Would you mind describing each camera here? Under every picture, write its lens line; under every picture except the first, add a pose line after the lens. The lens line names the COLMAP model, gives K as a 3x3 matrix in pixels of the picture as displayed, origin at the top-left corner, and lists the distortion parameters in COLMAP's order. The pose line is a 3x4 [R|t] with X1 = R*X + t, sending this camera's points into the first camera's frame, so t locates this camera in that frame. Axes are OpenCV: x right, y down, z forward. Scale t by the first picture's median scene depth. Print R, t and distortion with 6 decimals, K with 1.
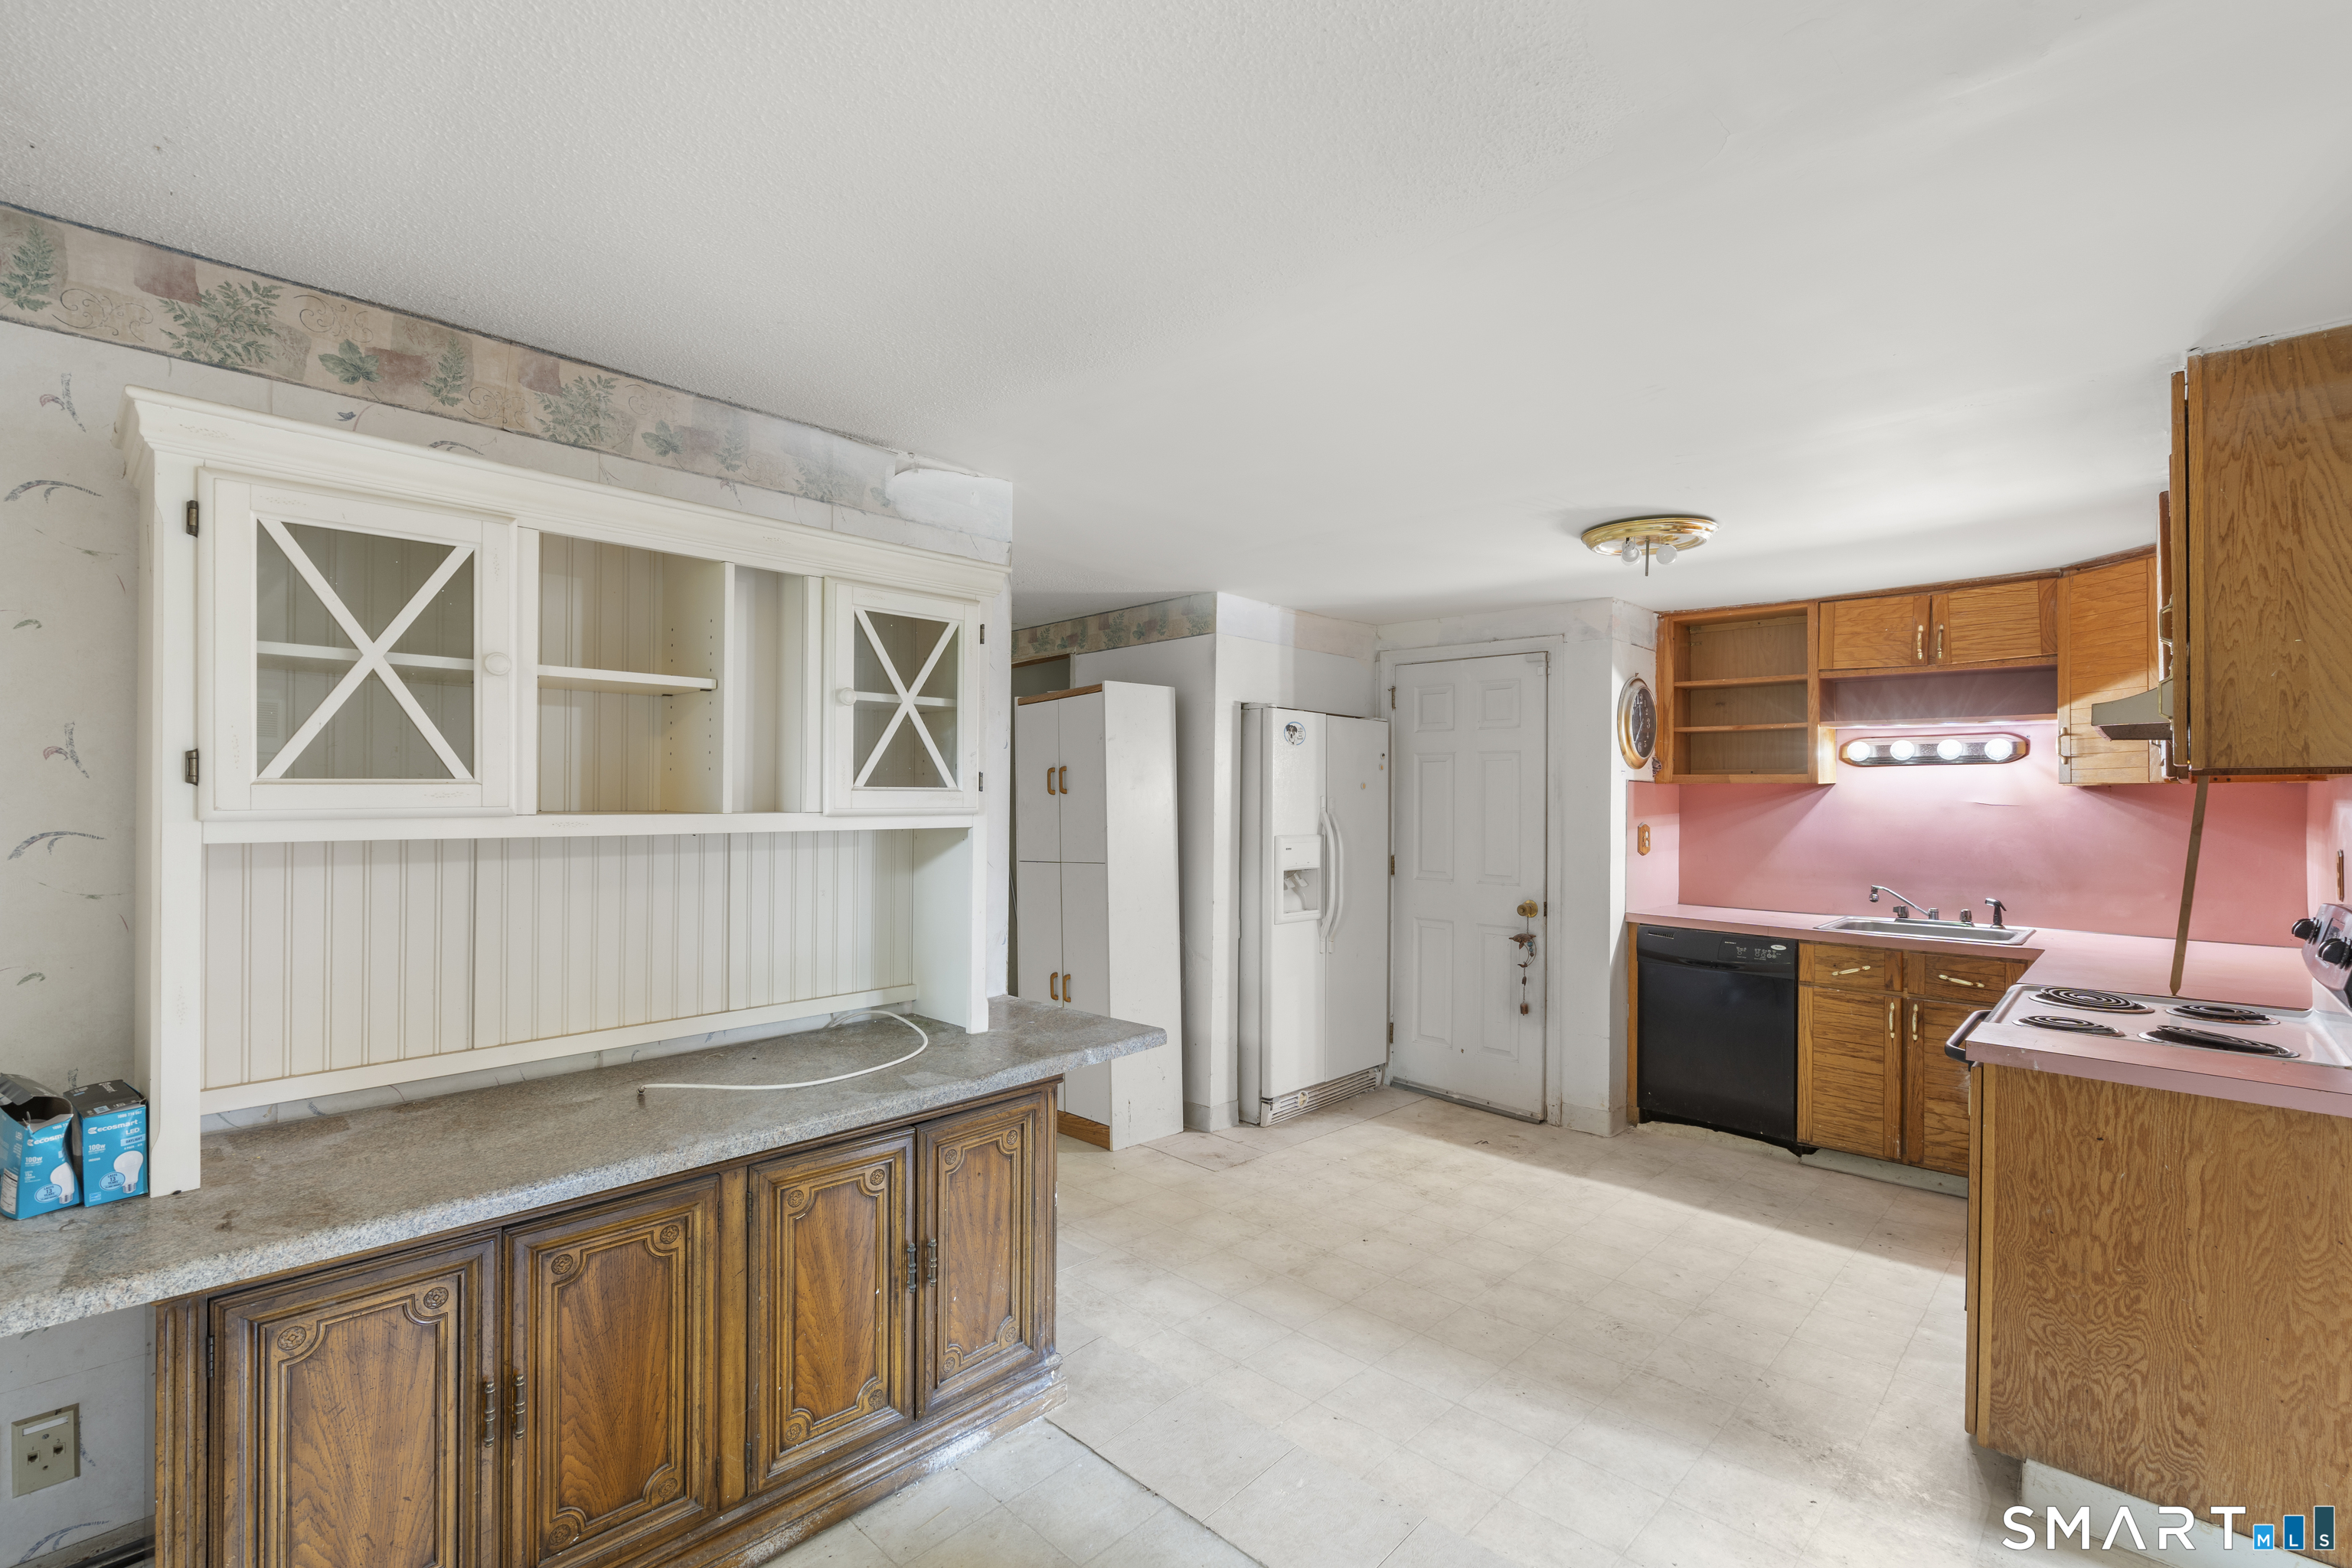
lens RADIAL K [[1053.4, 0, 1174.7], [0, 1053.4, 790.4], [0, 0, 1]] dist [-0.009589, 0.003814]
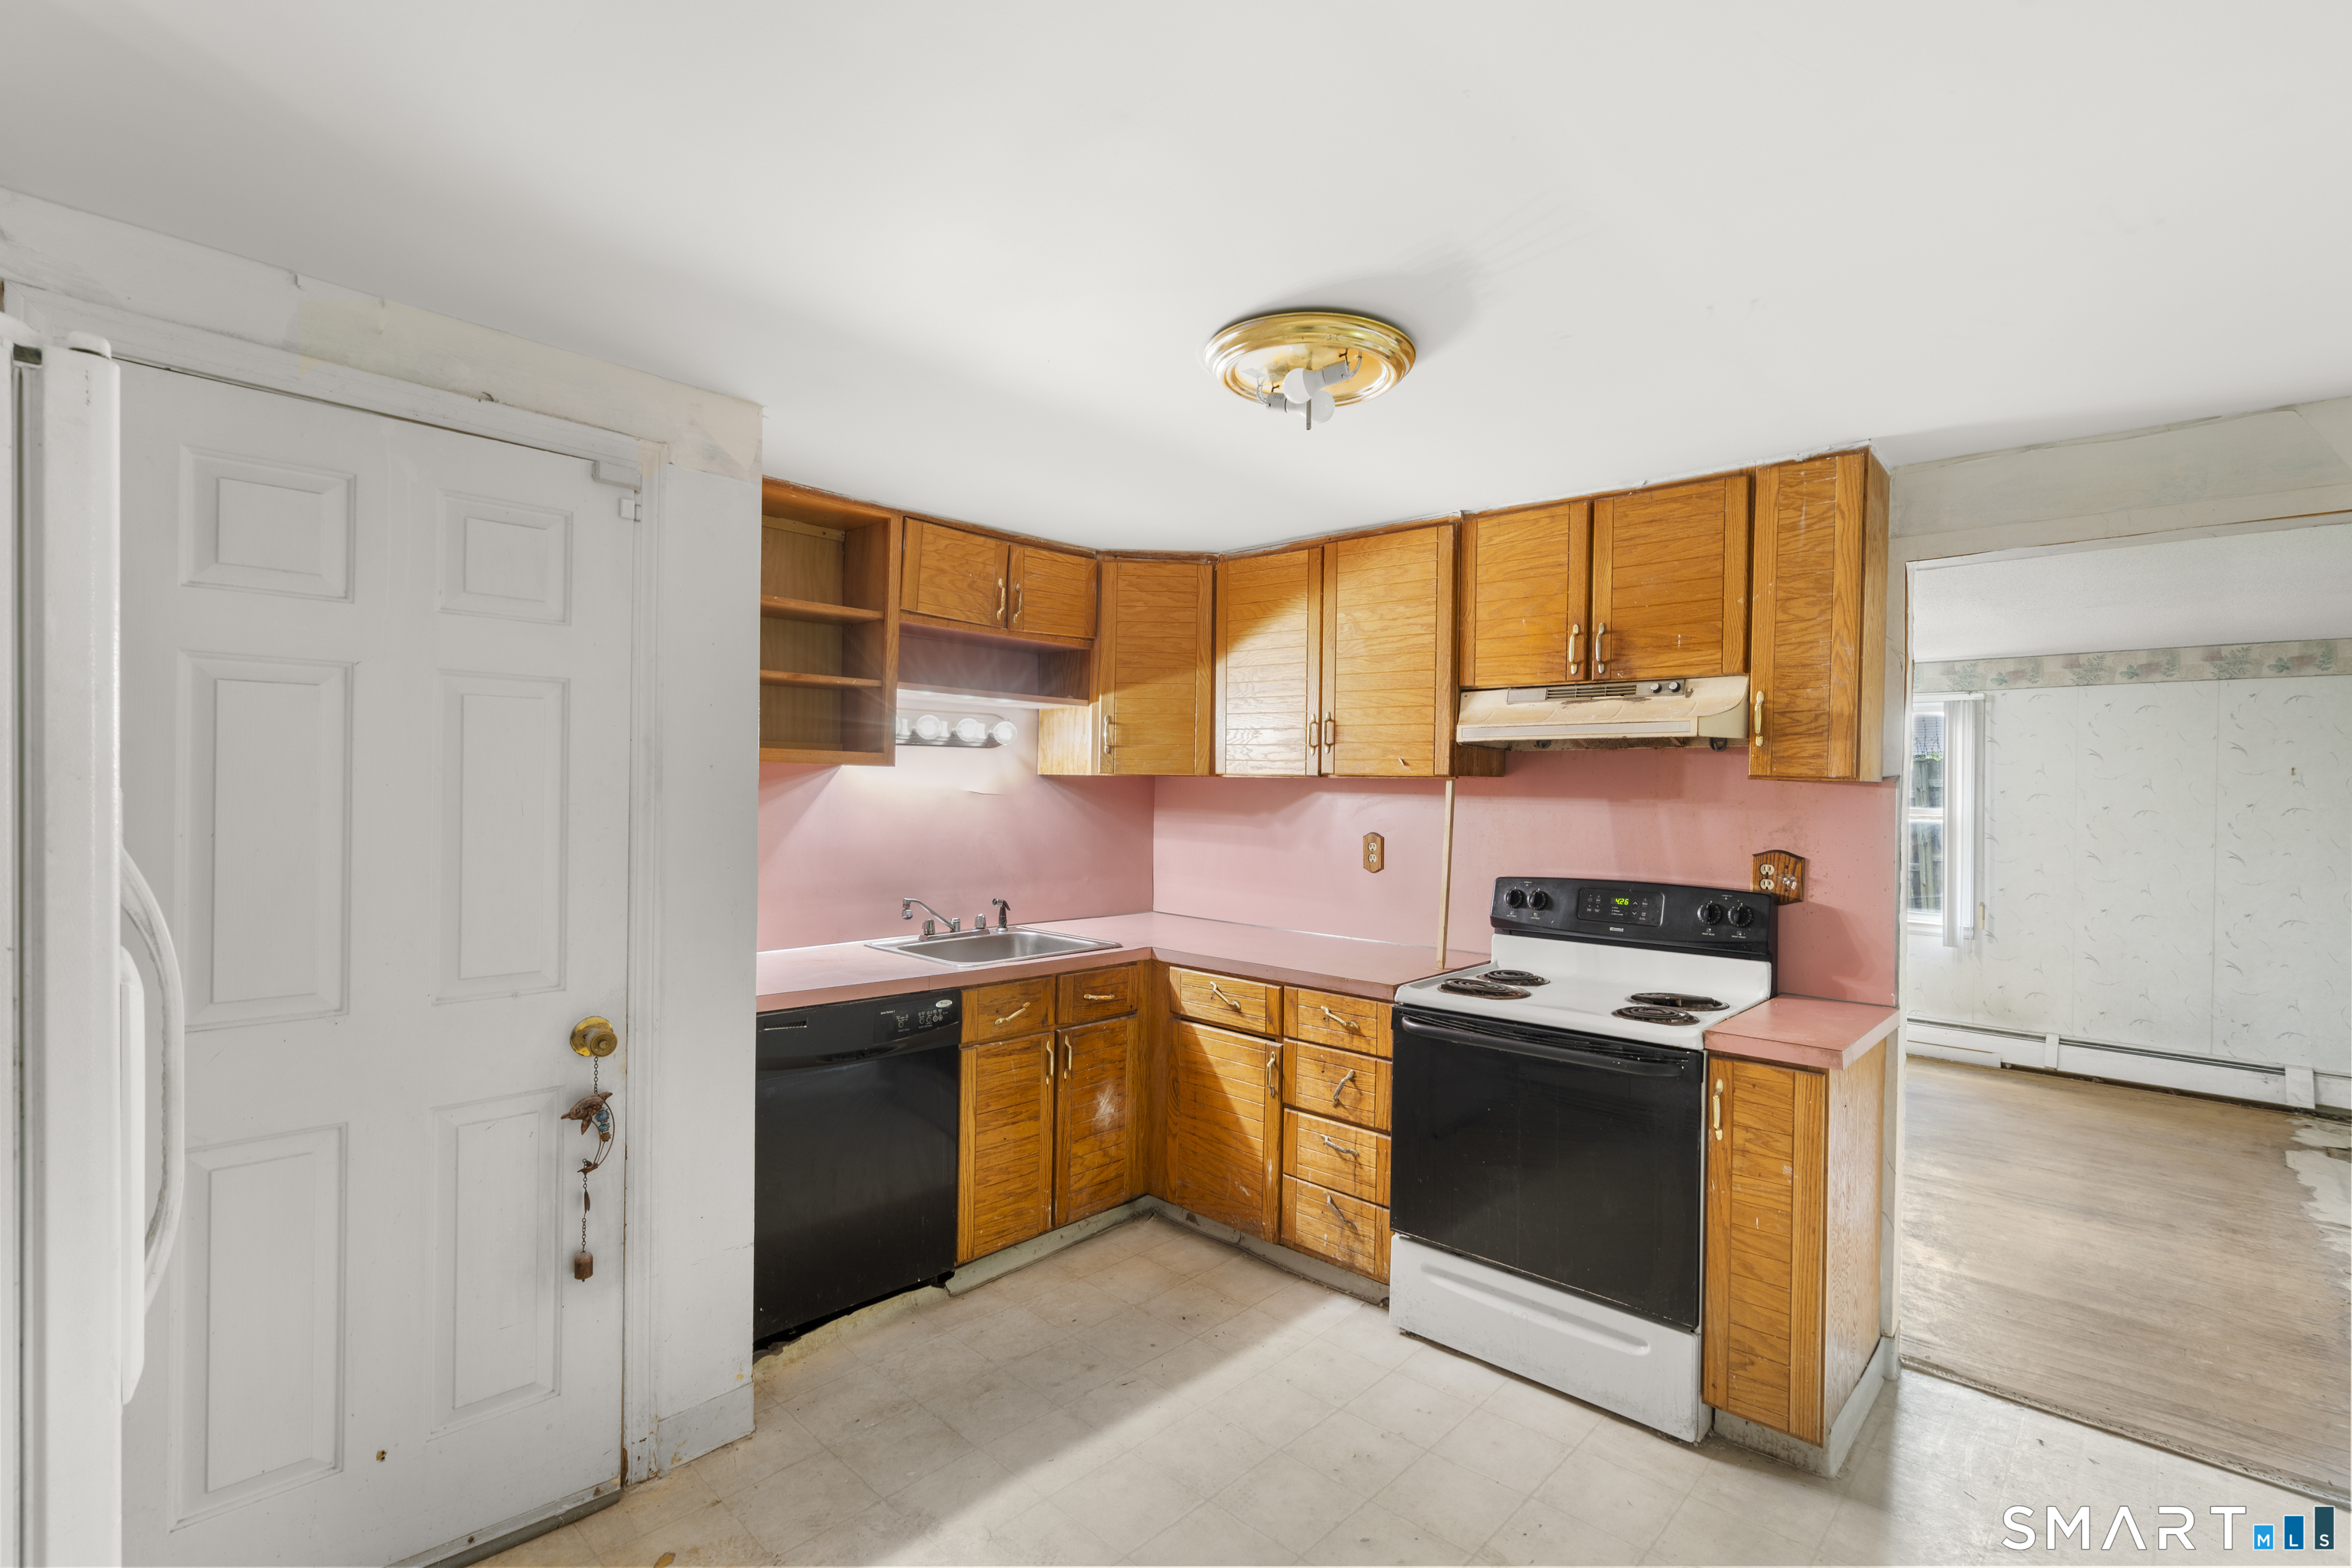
lens RADIAL K [[1053.4, 0, 1174.7], [0, 1053.4, 790.4], [0, 0, 1]] dist [-0.009589, 0.003814]
pose [[-0.008558, -0.009227, 0.999921, -0.247847], [-0.020284, 0.999753, 0.009052, -0.001202], [-0.999758, -0.020205, -0.008743, 1.757429]]
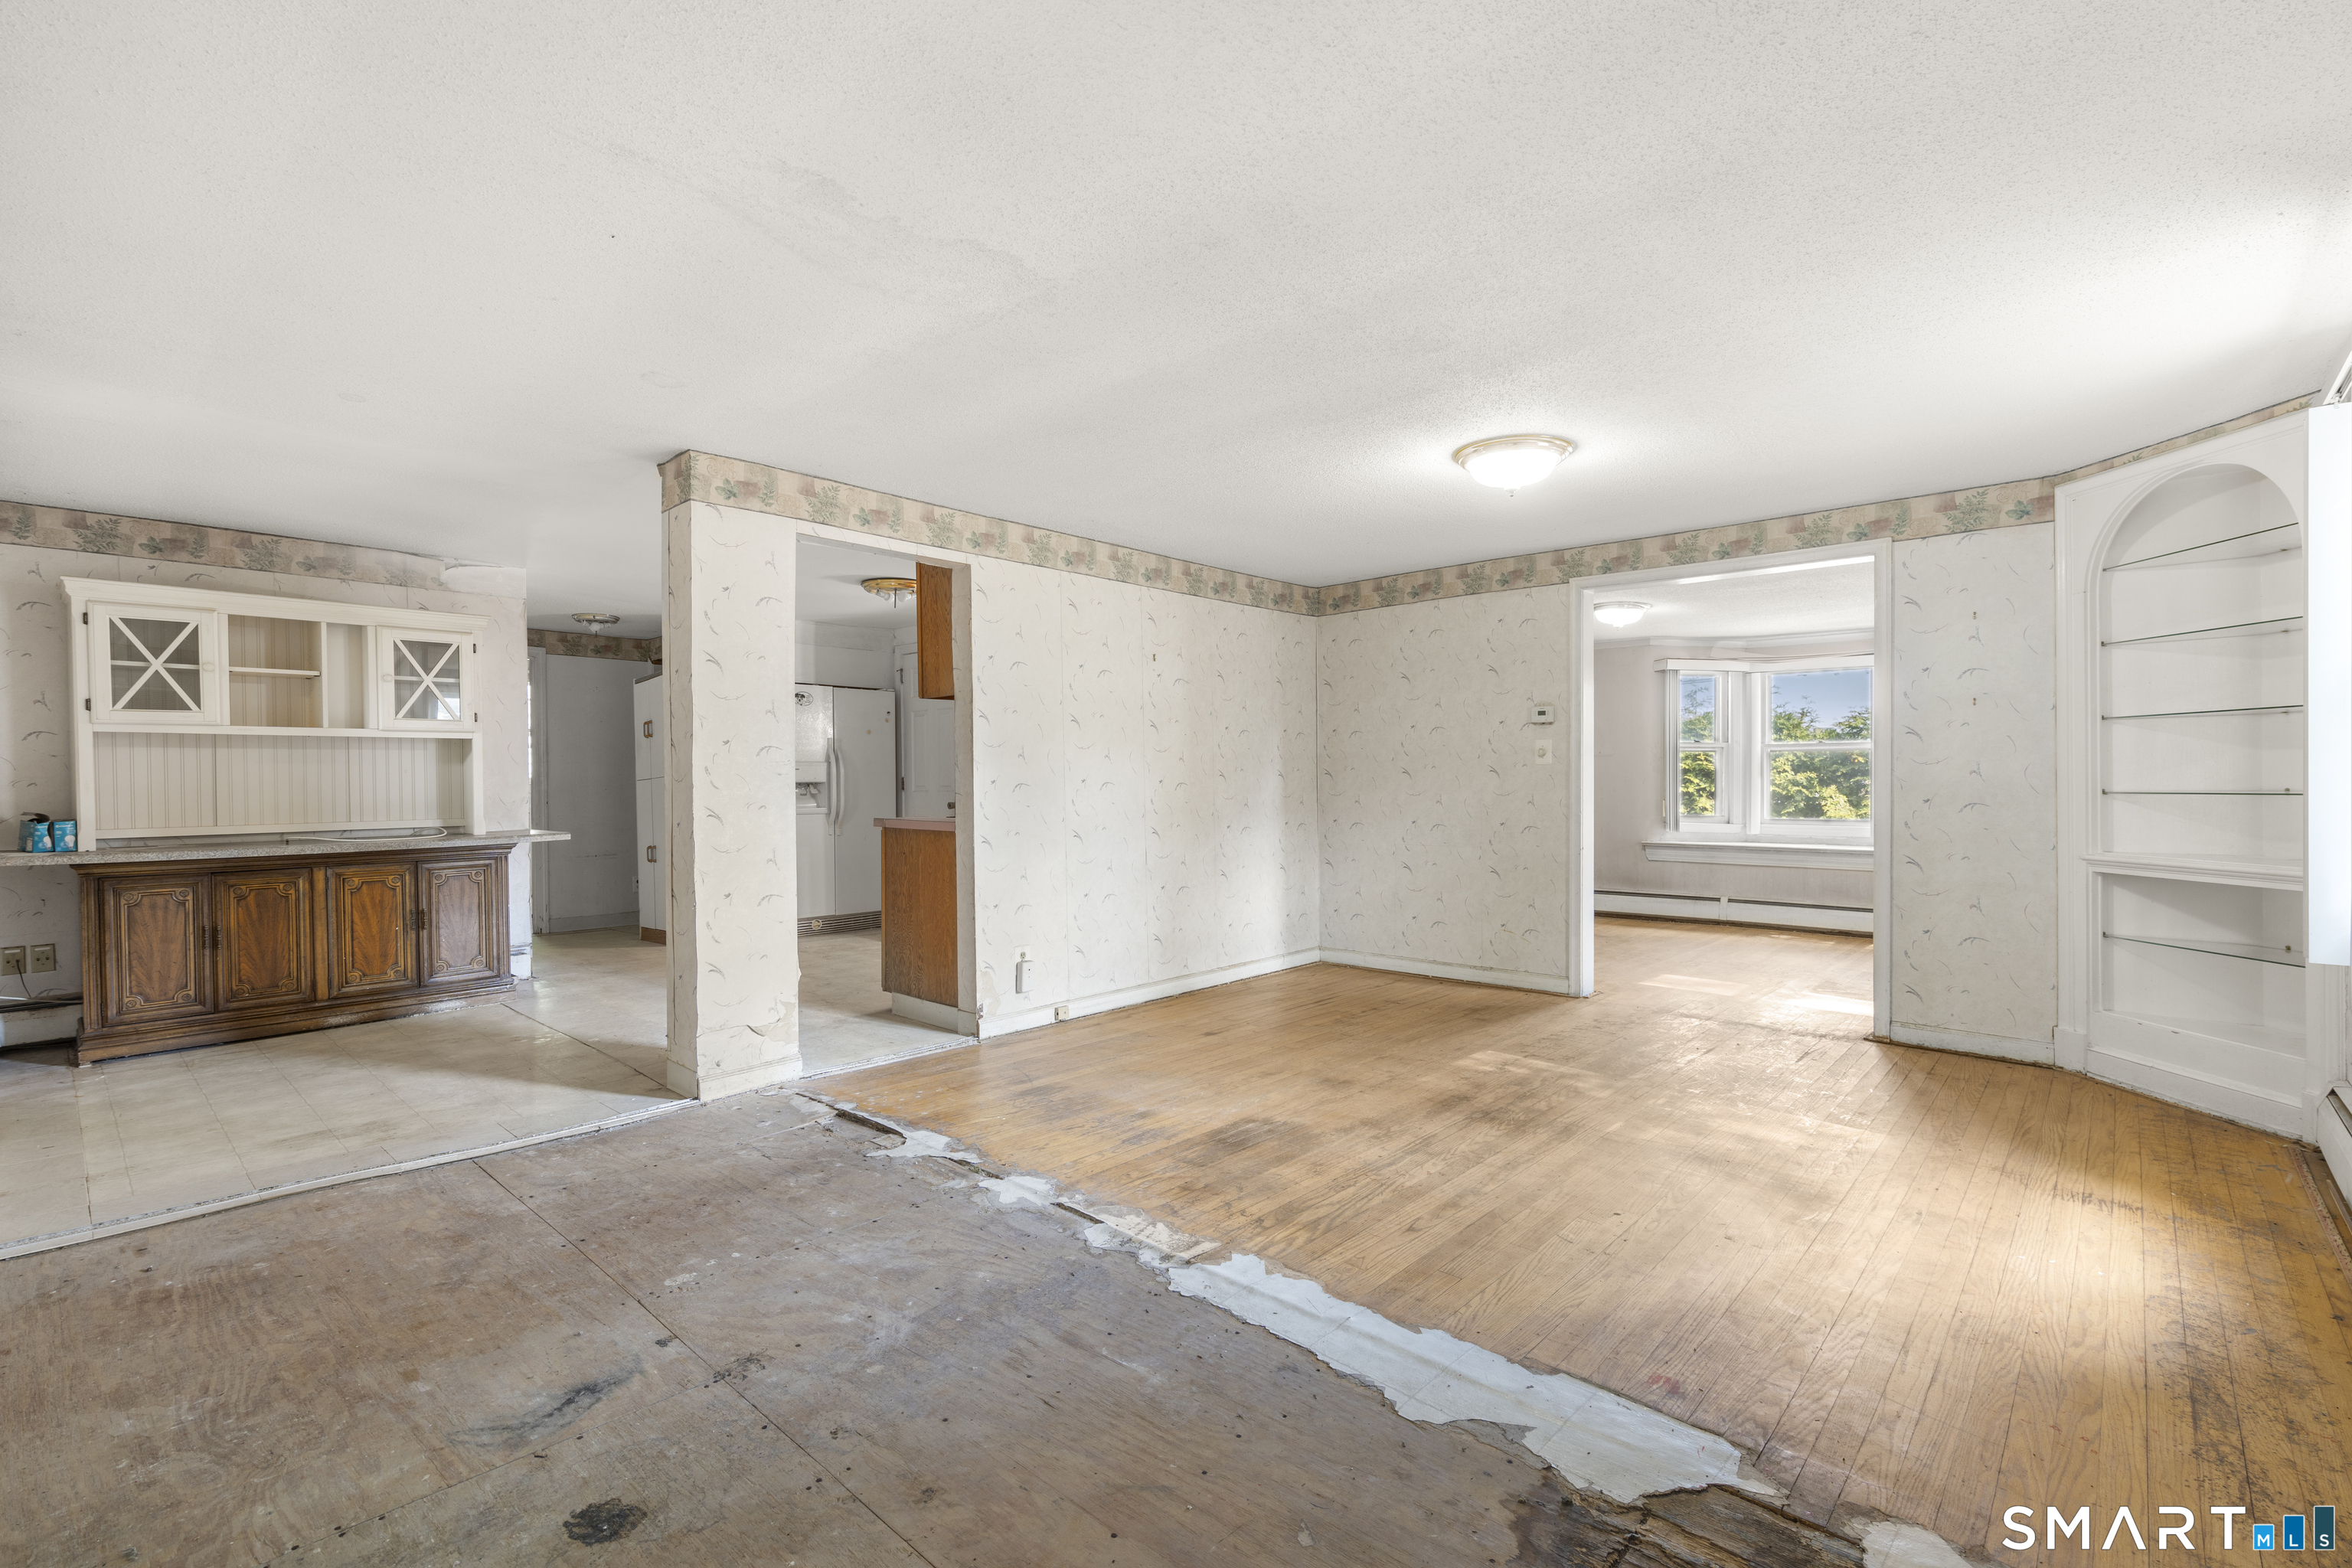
lens RADIAL K [[1053.4, 0, 1174.7], [0, 1053.4, 790.4], [0, 0, 1]] dist [-0.009589, 0.003814]
pose [[0.999549, -0.015665, 0.025624, 1.471627], [0.015220, 0.999732, 0.017472, 0.155367], [-0.025891, -0.017074, 0.999519, -1.463298]]
